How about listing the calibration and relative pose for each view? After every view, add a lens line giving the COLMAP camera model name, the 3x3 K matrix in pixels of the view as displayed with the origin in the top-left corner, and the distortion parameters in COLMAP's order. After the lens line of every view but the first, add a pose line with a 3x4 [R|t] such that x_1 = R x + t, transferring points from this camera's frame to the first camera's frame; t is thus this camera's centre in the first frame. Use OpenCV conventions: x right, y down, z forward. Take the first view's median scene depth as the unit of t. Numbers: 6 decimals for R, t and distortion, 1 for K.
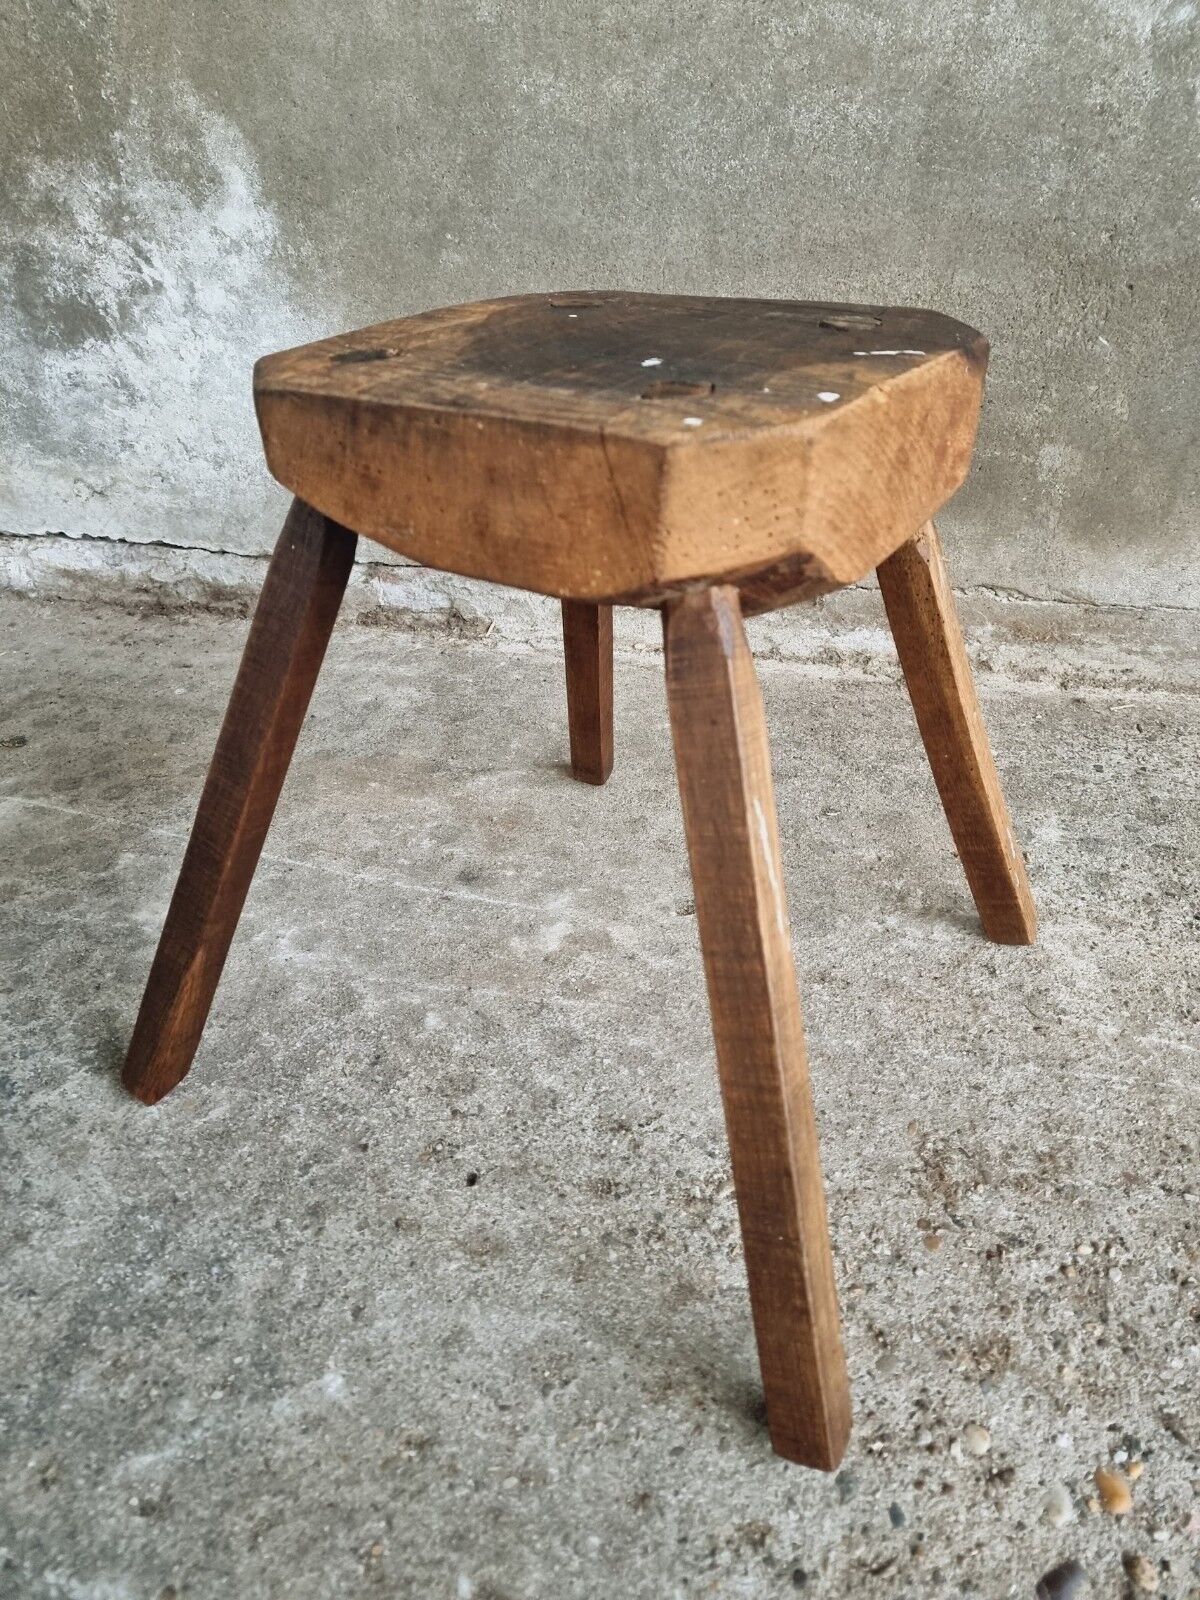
lens RADIAL K [[1111.2, 0, 593.6], [0, 1111.2, 799.4], [0, 0, 1]] dist [0.069597, -0.059467]
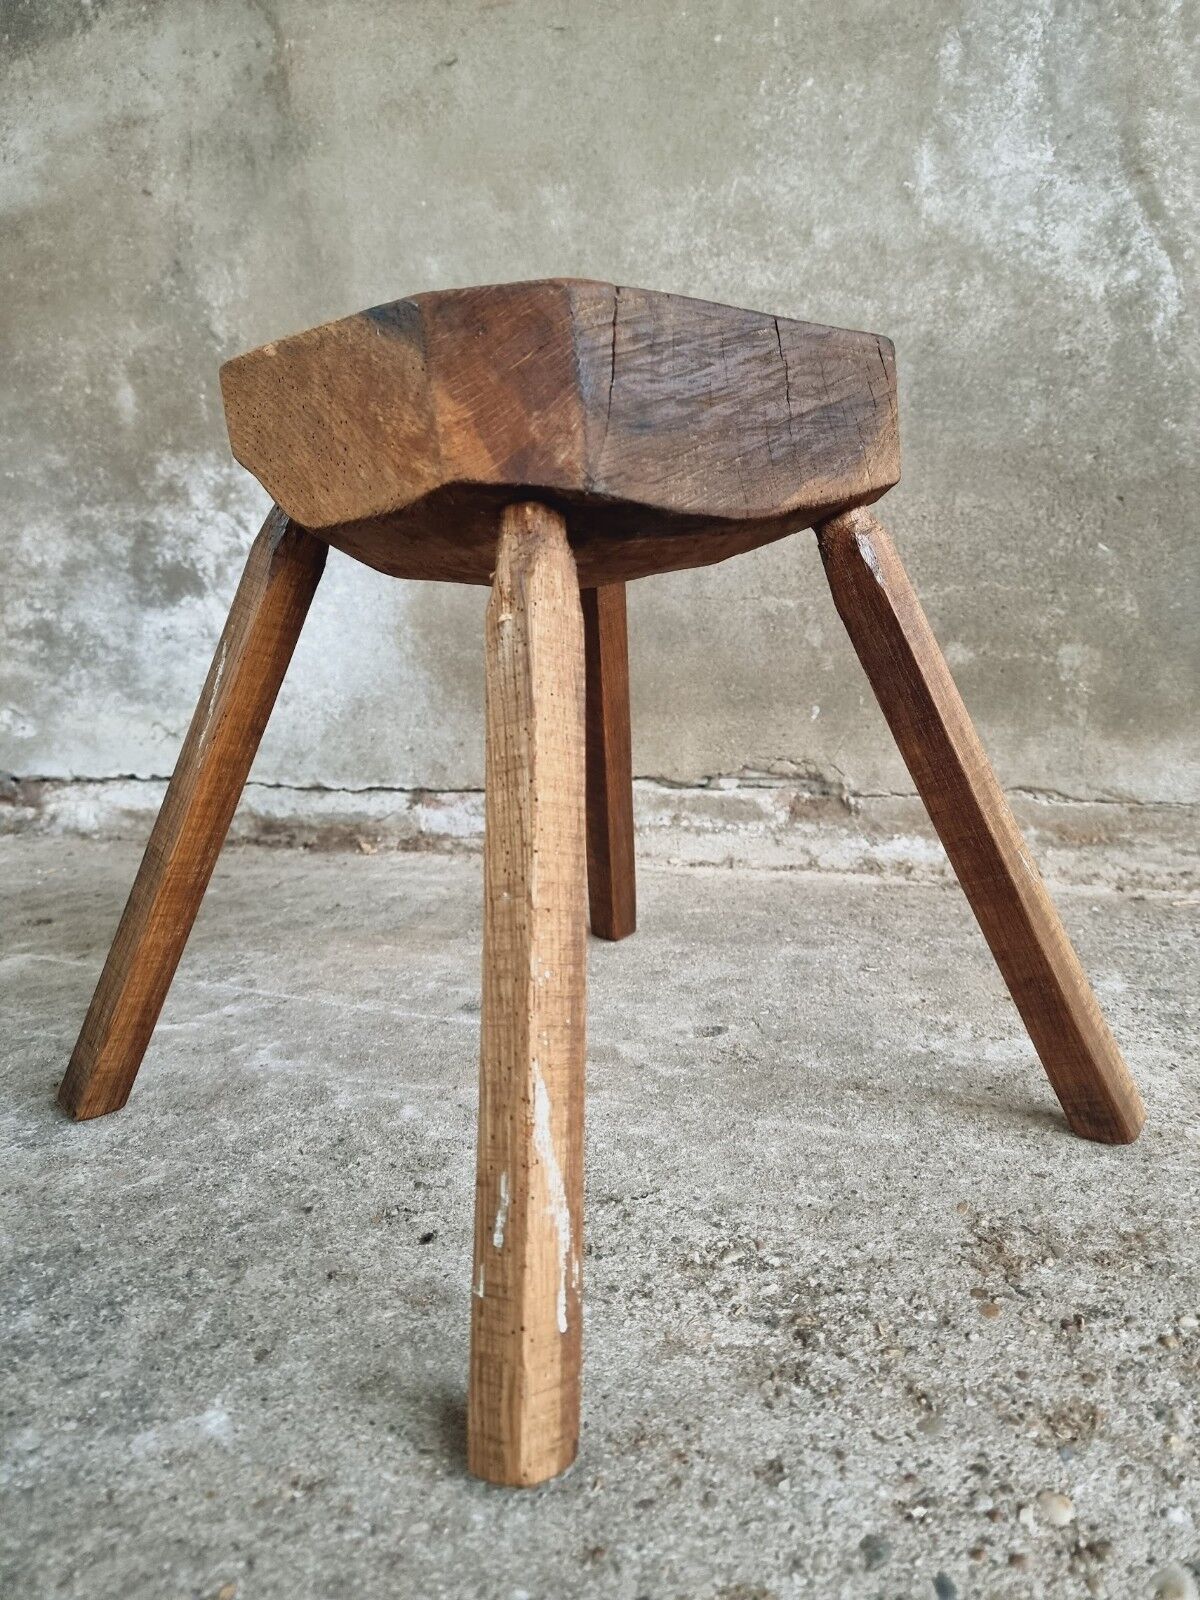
lens RADIAL K [[1117.7, 0, 594.8], [0, 1117.7, 798.3], [0, 0, 1]] dist [0.063277, -0.061911]
pose [[0.997688, 0.007580, -0.067542, 0.067038], [-0.031977, 0.929252, -0.368061, 0.322204], [0.059974, 0.369370, 0.927345, 0.101283]]
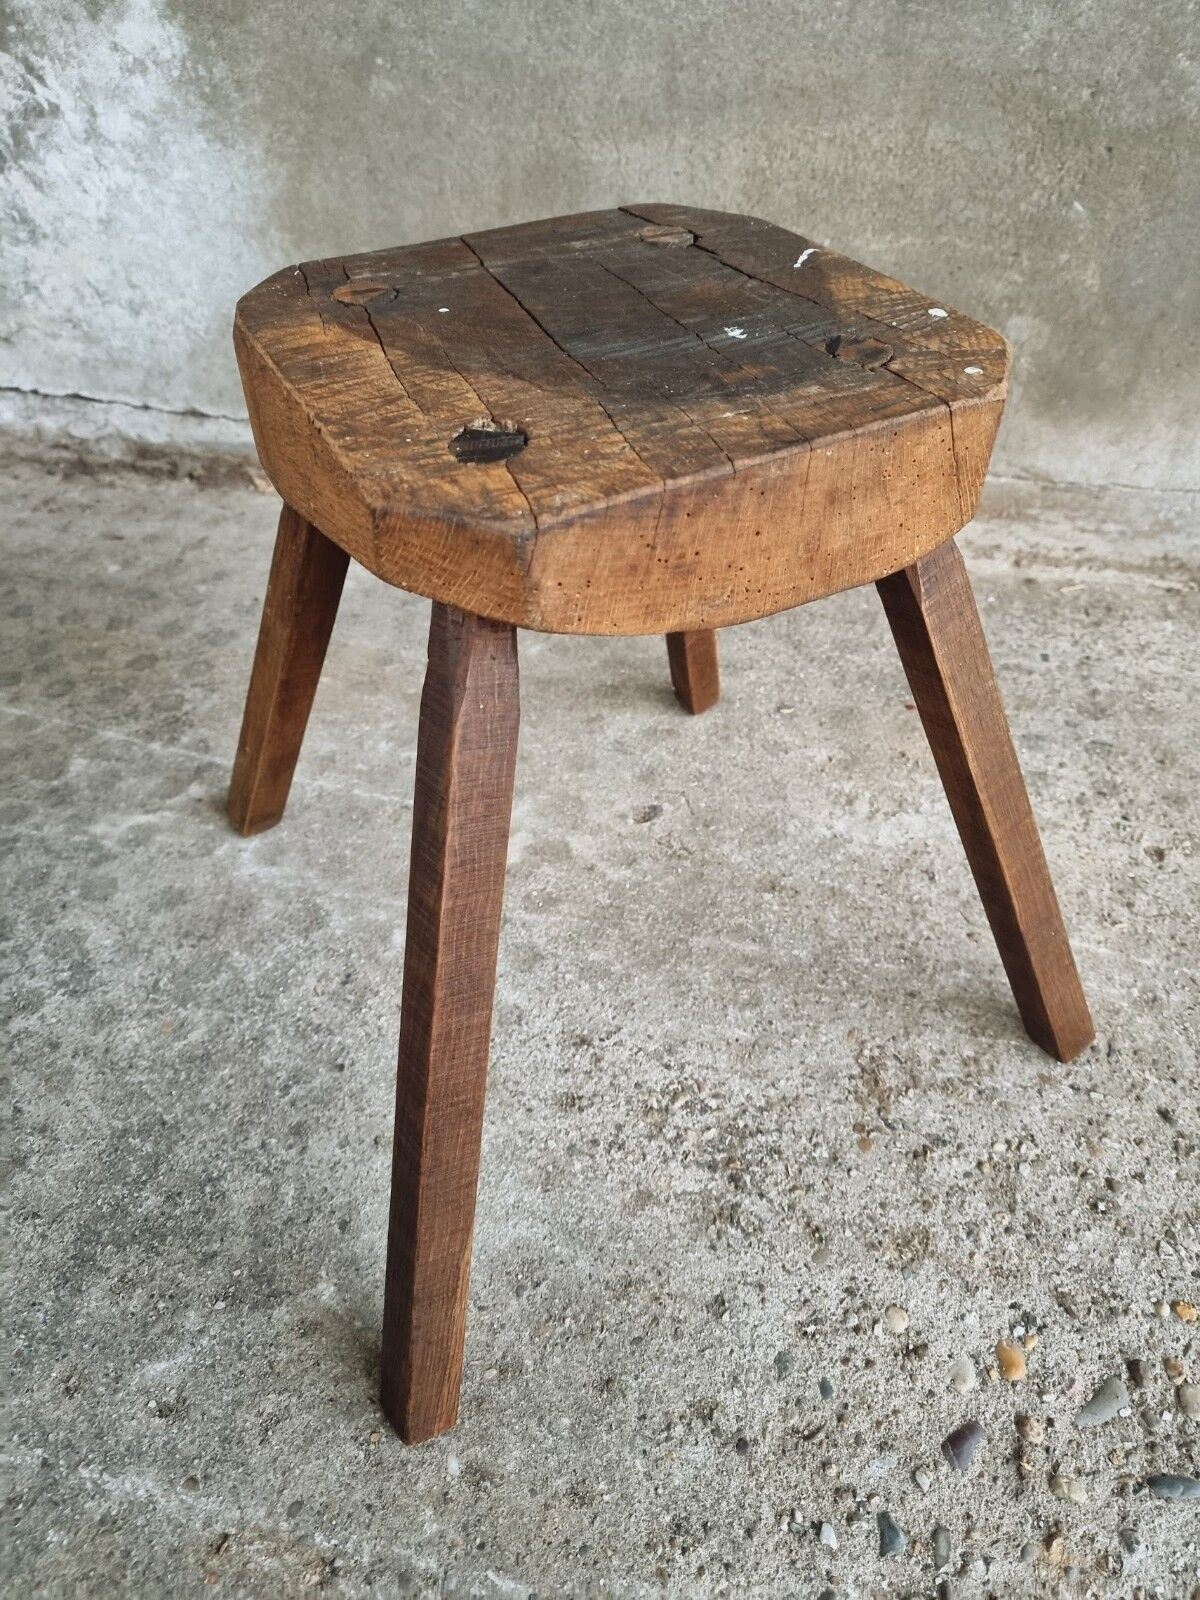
lens RADIAL K [[1124.0, 0, 604.7], [0, 1124.0, 805.9], [0, 0, 1]] dist [0.058618, -0.061698]
pose [[0.998494, -0.014447, 0.052918, -0.008341], [0.004715, 0.983728, 0.179602, -0.120525], [-0.054652, -0.179082, 0.982315, -0.017597]]
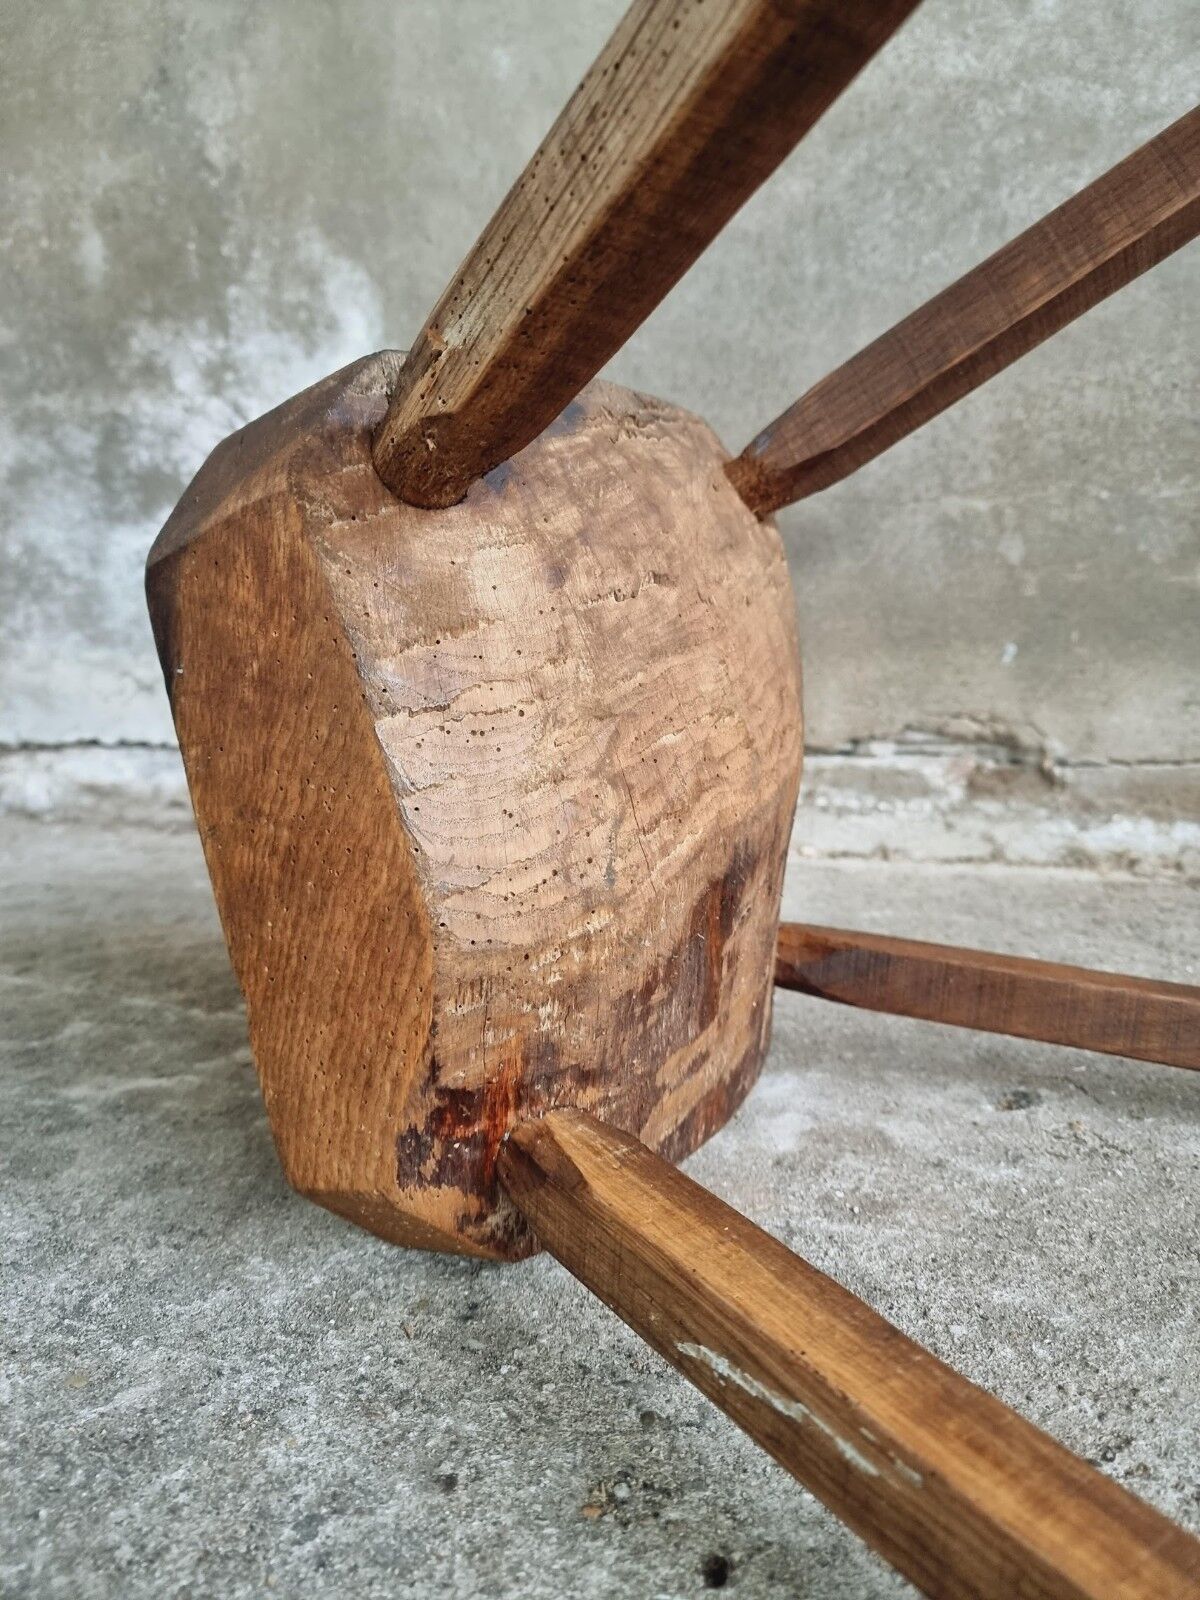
lens RADIAL K [[1141.2, 0, 581.3], [0, 1141.2, 807.4], [0, 0, 1]] dist [0.011751, -0.003690]
pose [[0.998561, 0.017105, -0.050821, -0.133038], [-0.034729, 0.928425, -0.369894, 0.226309], [0.040856, 0.371126, 0.927683, 0.489158]]
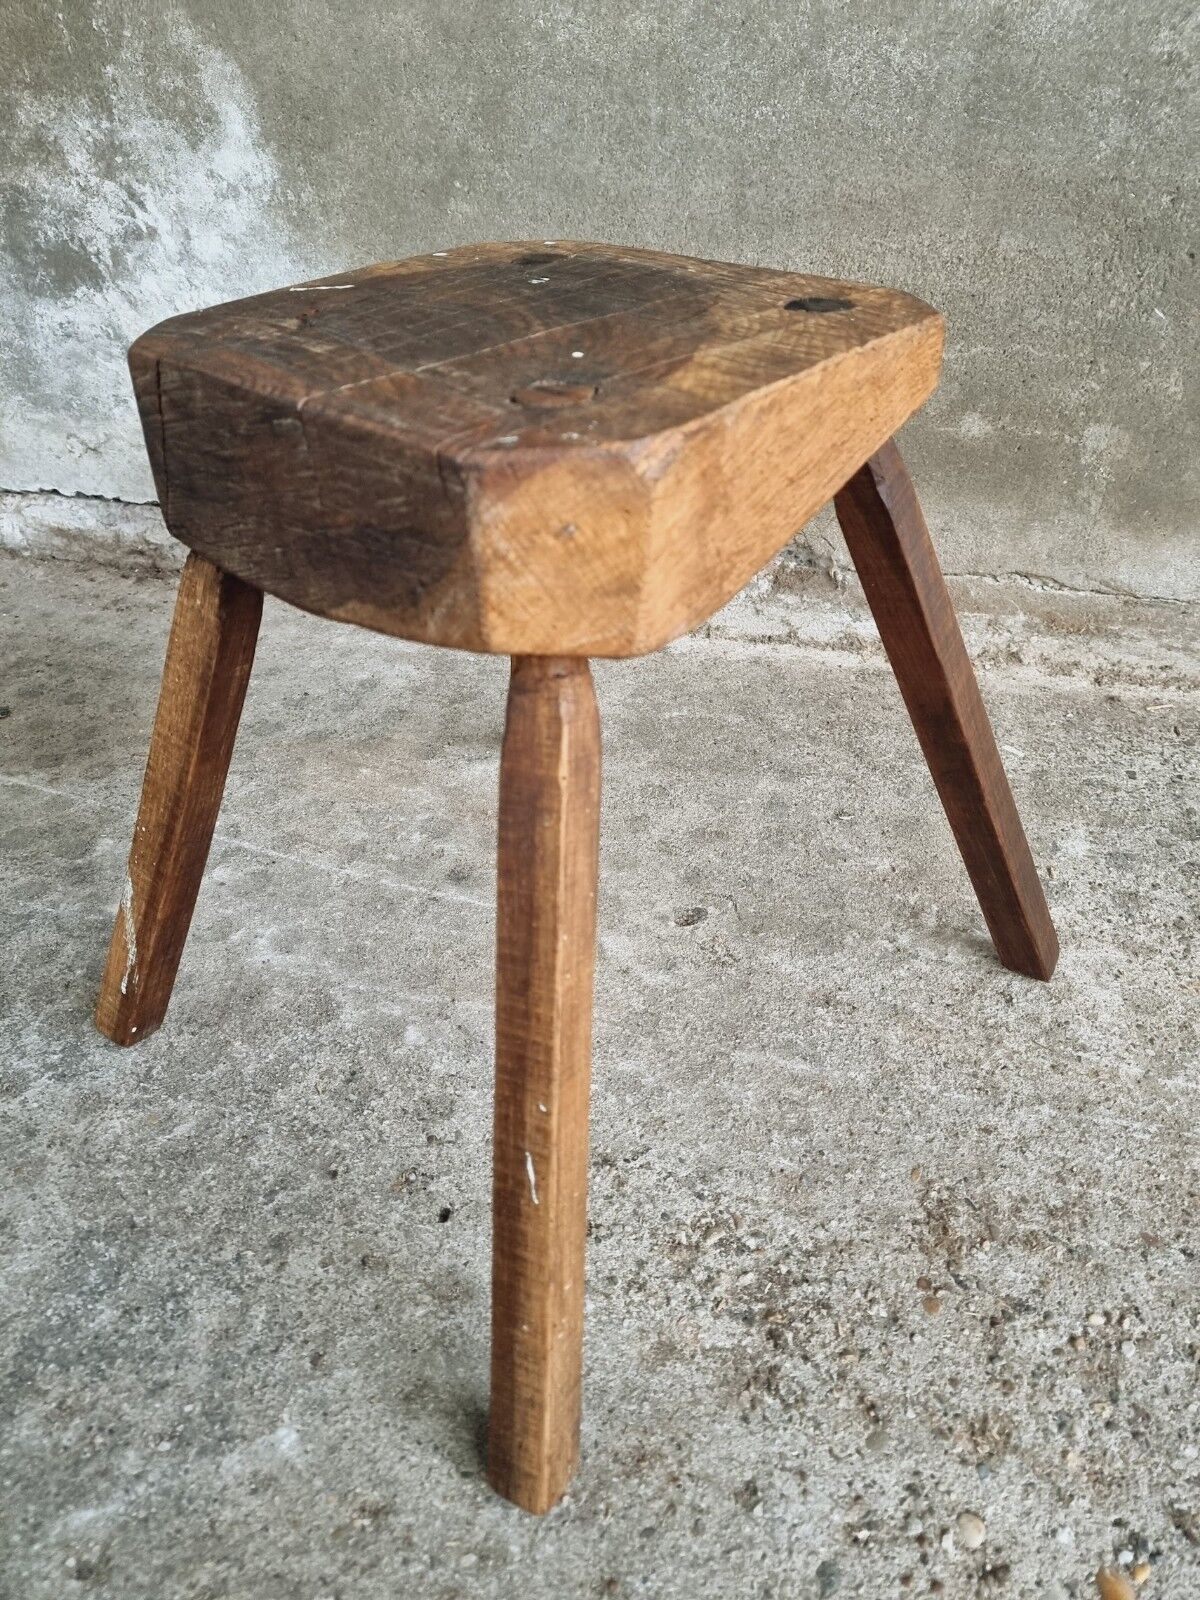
lens RADIAL K [[1112.2, 0, 587.6], [0, 1112.2, 802.0], [0, 0, 1]] dist [0.070023, -0.063416]
pose [[0.999405, 0.028046, -0.020087, 0.019841], [-0.027136, 0.998652, 0.044248, -0.050533], [0.021301, -0.043676, 0.998819, 0.068954]]
